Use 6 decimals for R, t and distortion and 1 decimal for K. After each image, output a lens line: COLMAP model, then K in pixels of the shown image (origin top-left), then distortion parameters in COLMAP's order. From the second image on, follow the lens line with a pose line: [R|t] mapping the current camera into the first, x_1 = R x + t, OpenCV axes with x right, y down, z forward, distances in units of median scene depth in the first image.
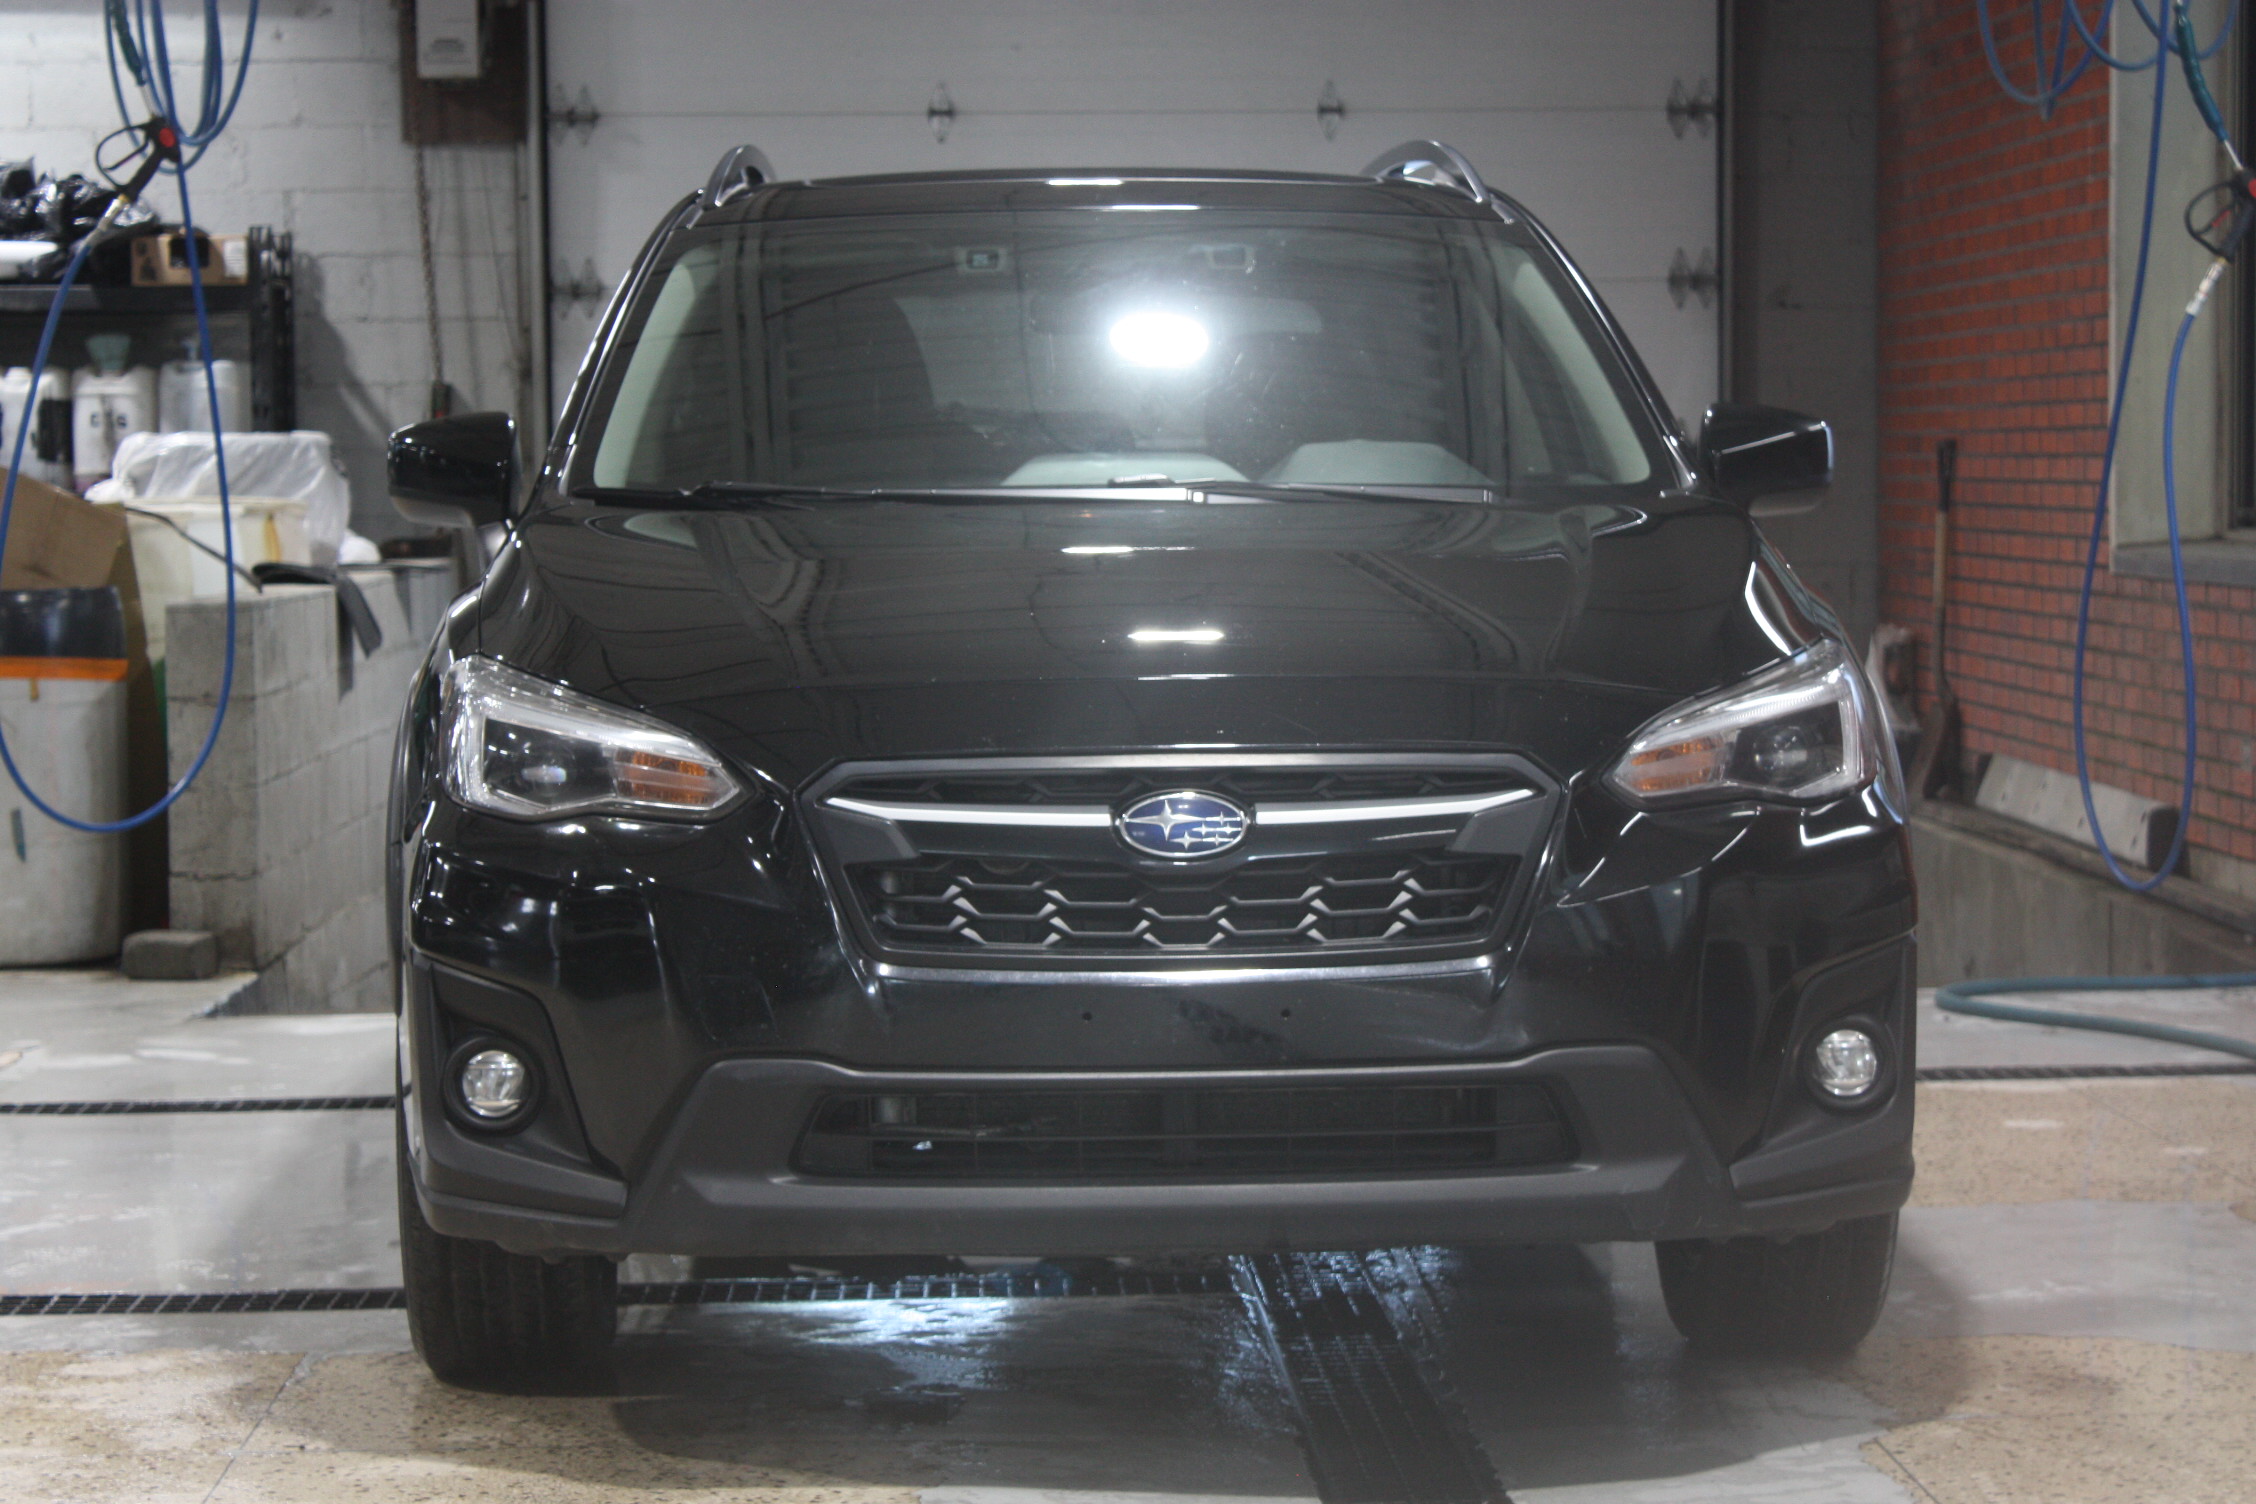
lens RADIAL K [[5317.2, 0, 1128.1], [0, 5317.2, 747.2], [0, 0, 1]] dist [0.100974, 0.000000]
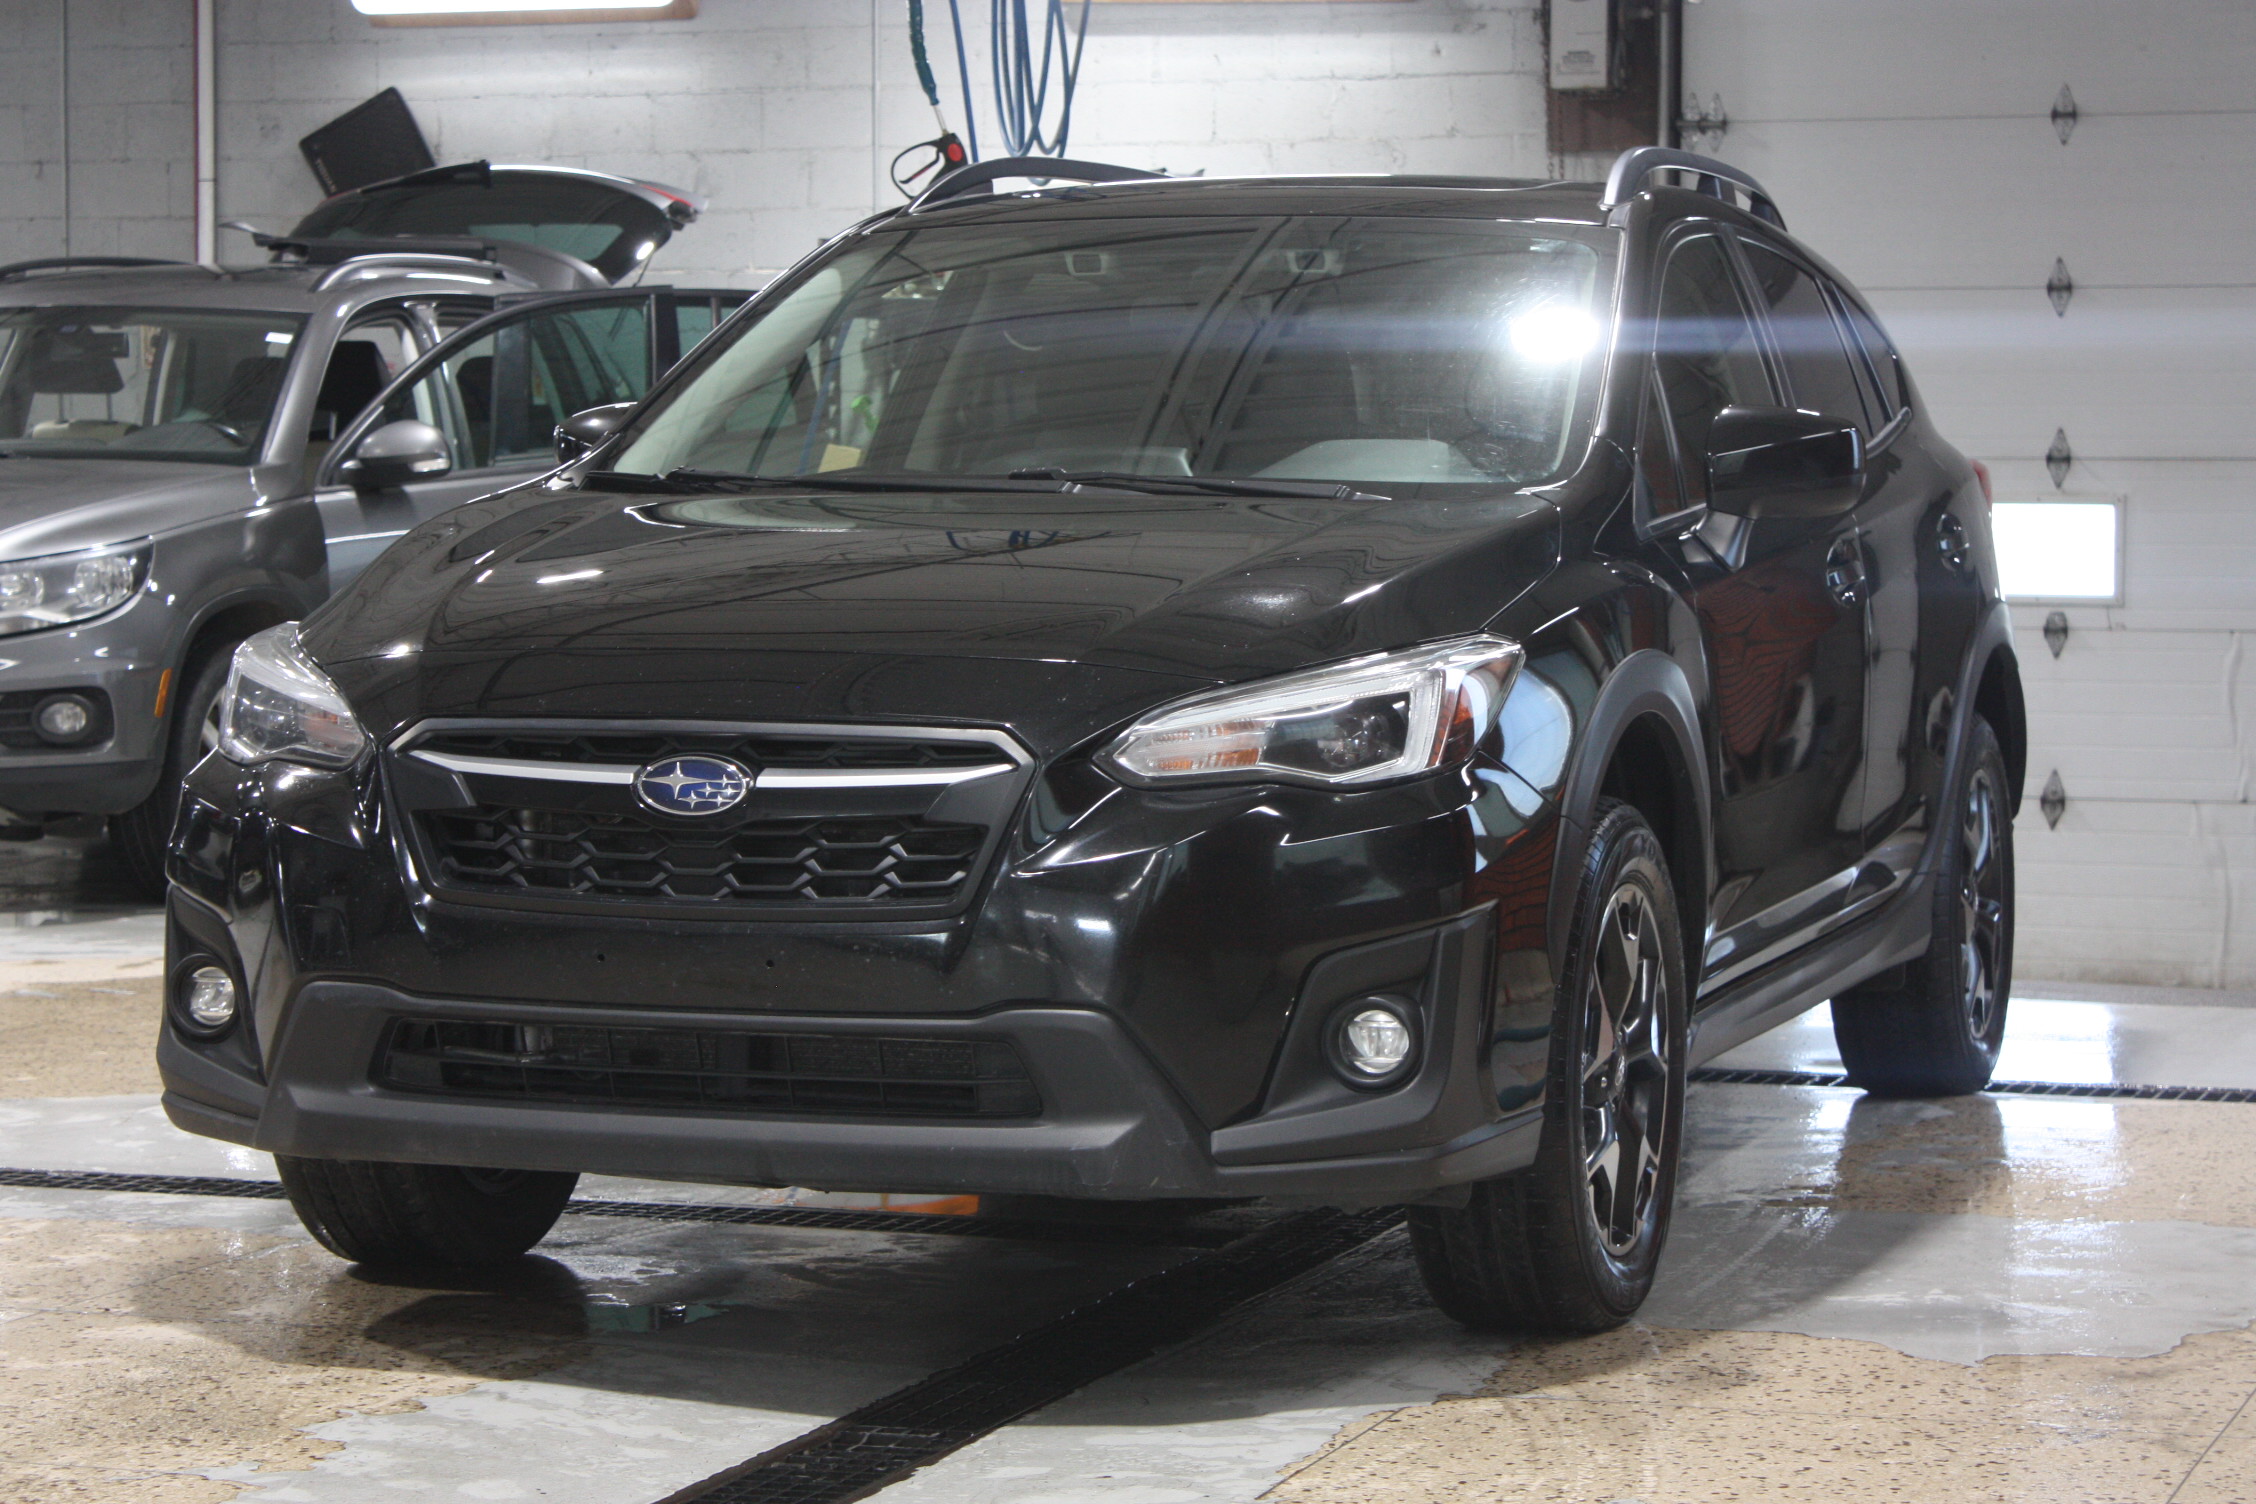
lens RADIAL K [[5181.5, 0, 1130.4], [0, 5181.5, 756.8], [0, 0, 1]] dist [0.028828, 0.000000]
pose [[0.934334, 0.032877, -0.354878, 0.461902], [-0.031357, 0.999458, 0.010036, -0.004549], [0.355016, 0.001751, 0.934859, 0.044733]]
